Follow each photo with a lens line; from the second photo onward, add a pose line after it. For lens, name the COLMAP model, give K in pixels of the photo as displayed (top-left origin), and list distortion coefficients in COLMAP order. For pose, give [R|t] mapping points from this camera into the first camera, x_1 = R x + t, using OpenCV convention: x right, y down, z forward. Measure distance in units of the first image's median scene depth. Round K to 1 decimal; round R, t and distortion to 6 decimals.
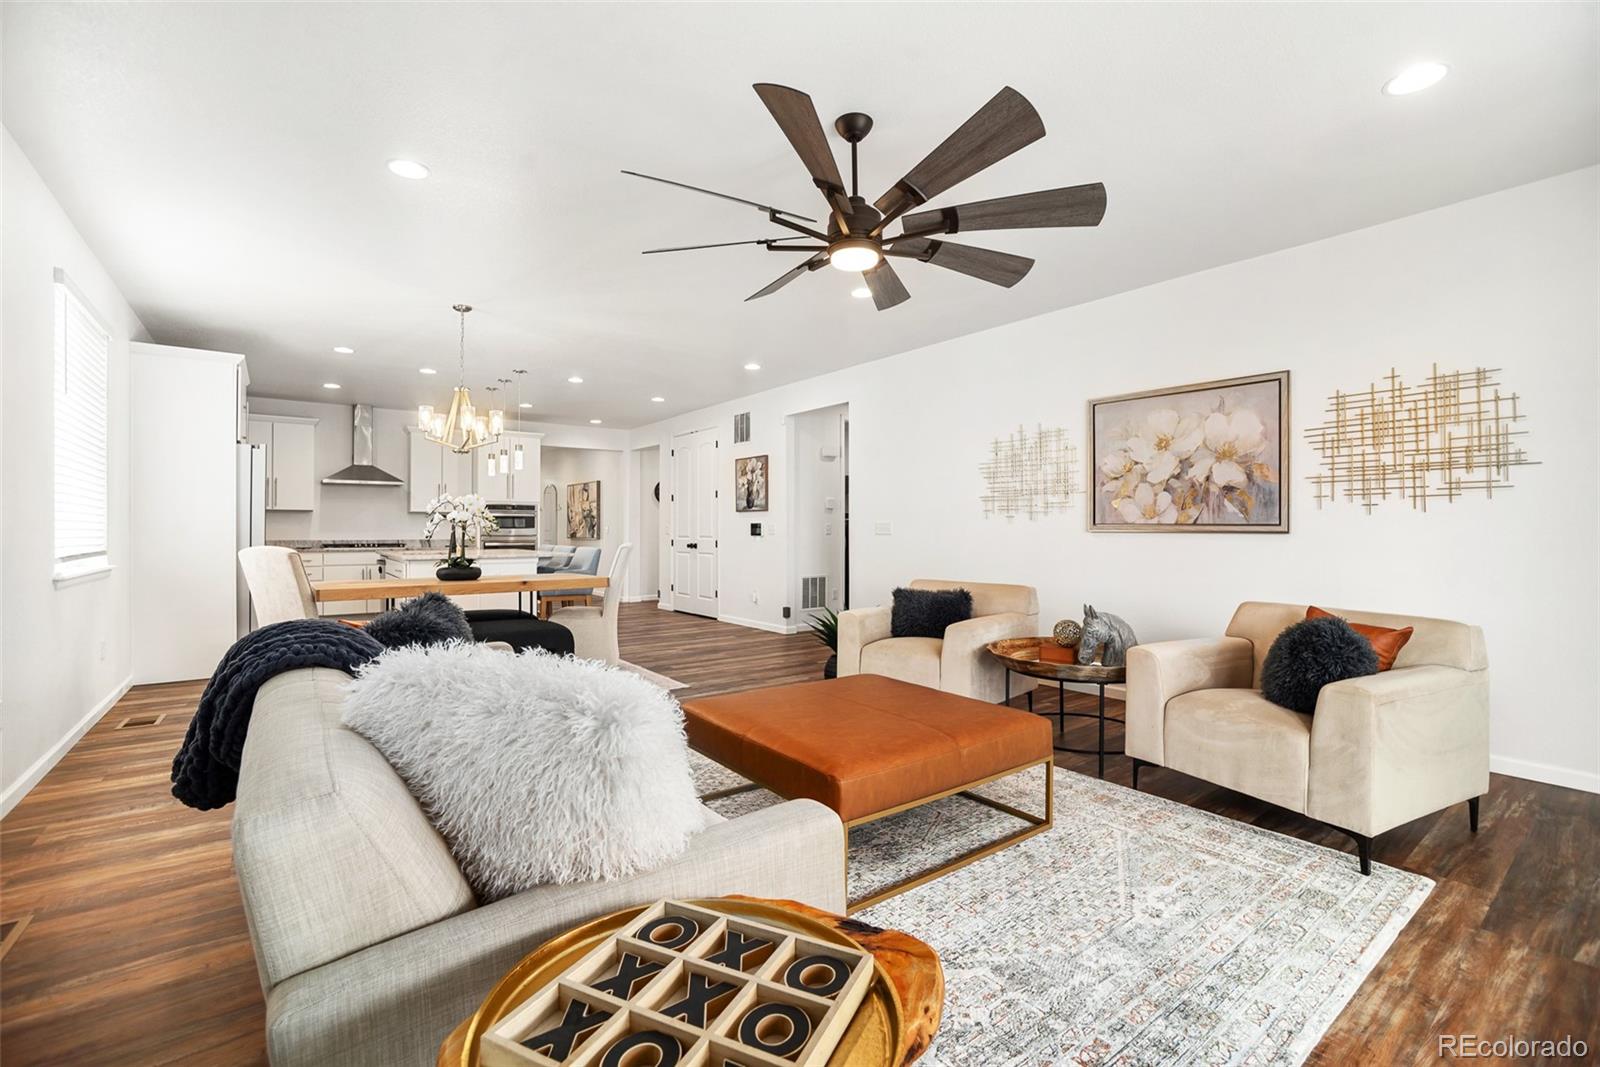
lens RADIAL K [[693.3, 0, 793.5], [0, 693.3, 535.1], [0, 0, 1]] dist [-0.059364, 0.022031]
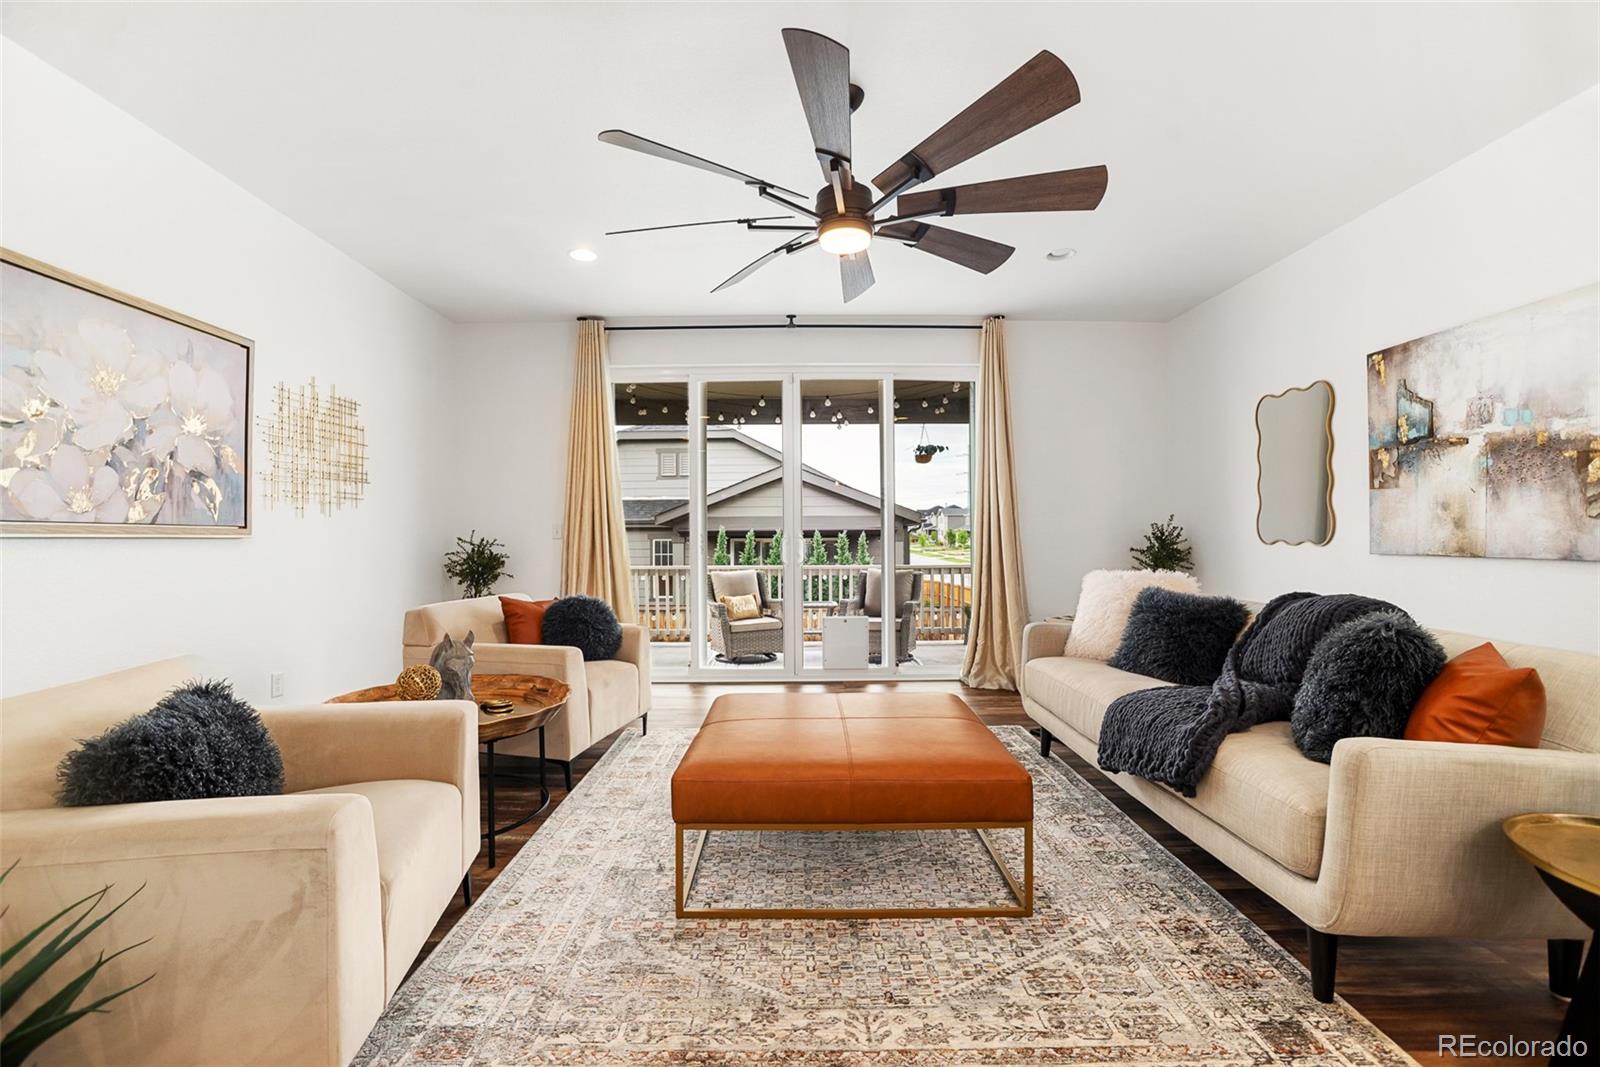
lens RADIAL K [[693.3, 0, 793.5], [0, 693.3, 535.1], [0, 0, 1]] dist [-0.059364, 0.022031]
pose [[-0.805561, 0.001943, 0.592510, -0.139097], [0.008009, 0.999939, 0.007609, -0.003008], [-0.592459, 0.010874, -0.805527, 0.606855]]
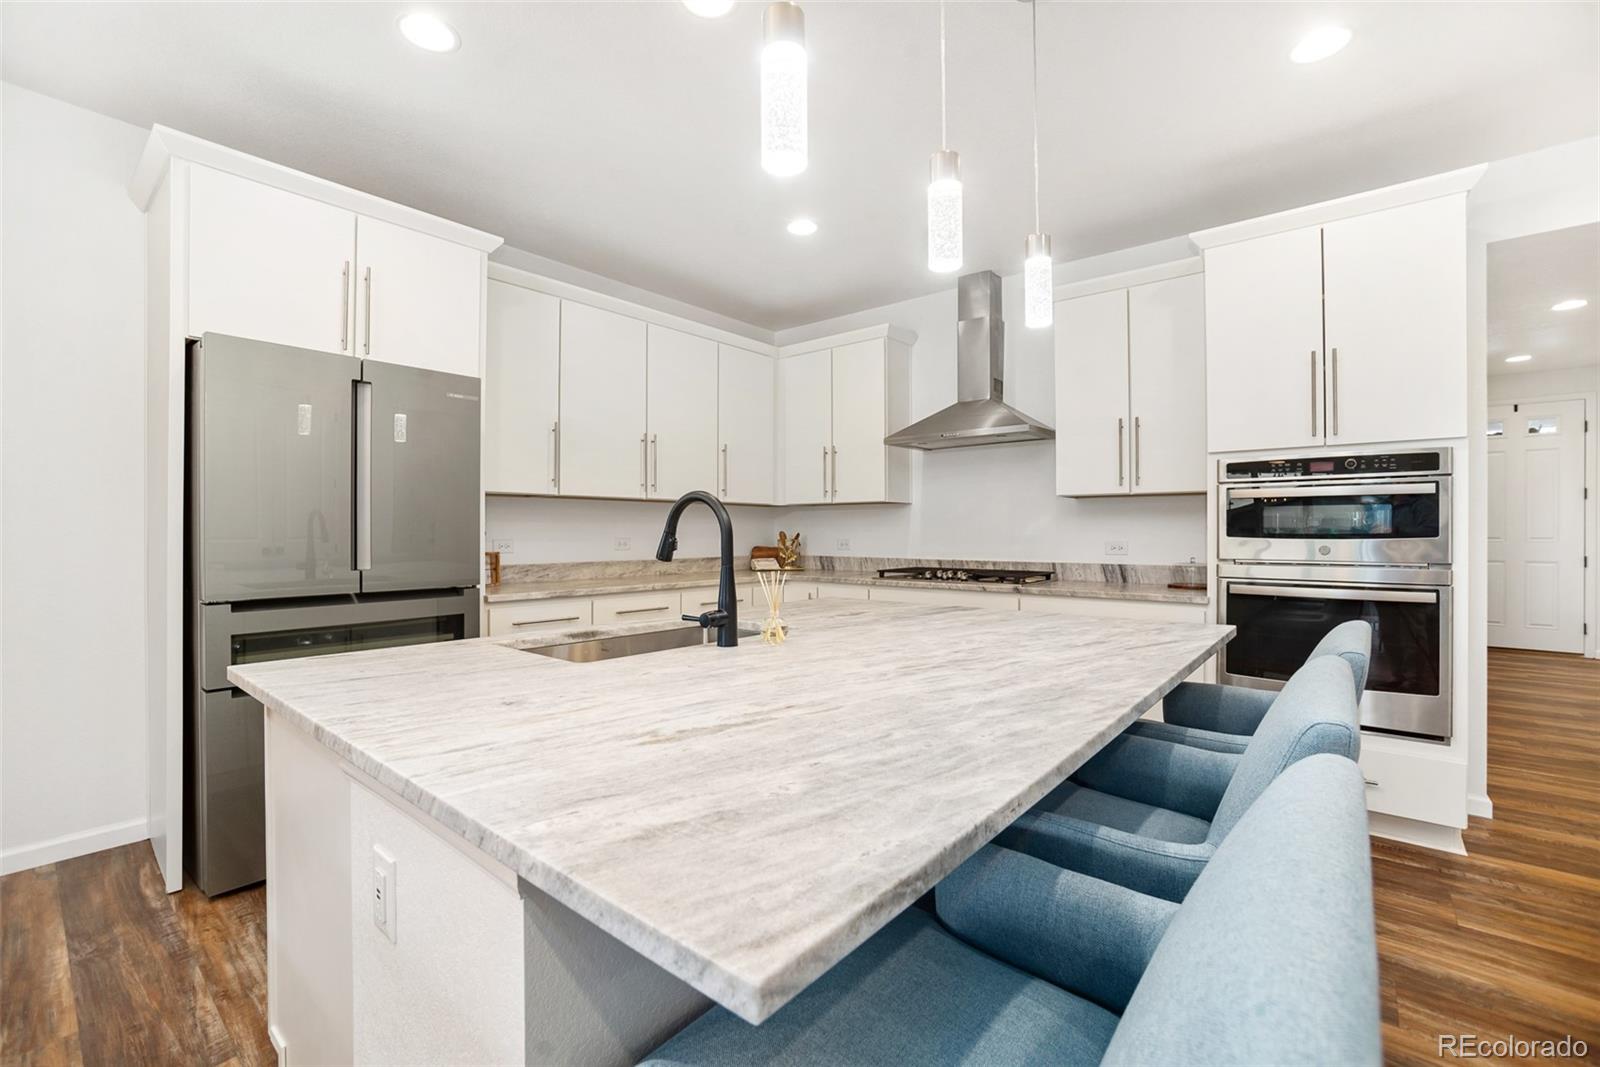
lens RADIAL K [[693.3, 0, 793.5], [0, 693.3, 535.1], [0, 0, 1]] dist [-0.059364, 0.022031]
pose [[0.224232, 0.003548, -0.974529, -0.219994], [-0.005370, 0.999983, 0.002405, -0.012436], [0.974521, 0.004694, 0.224247, 0.846603]]
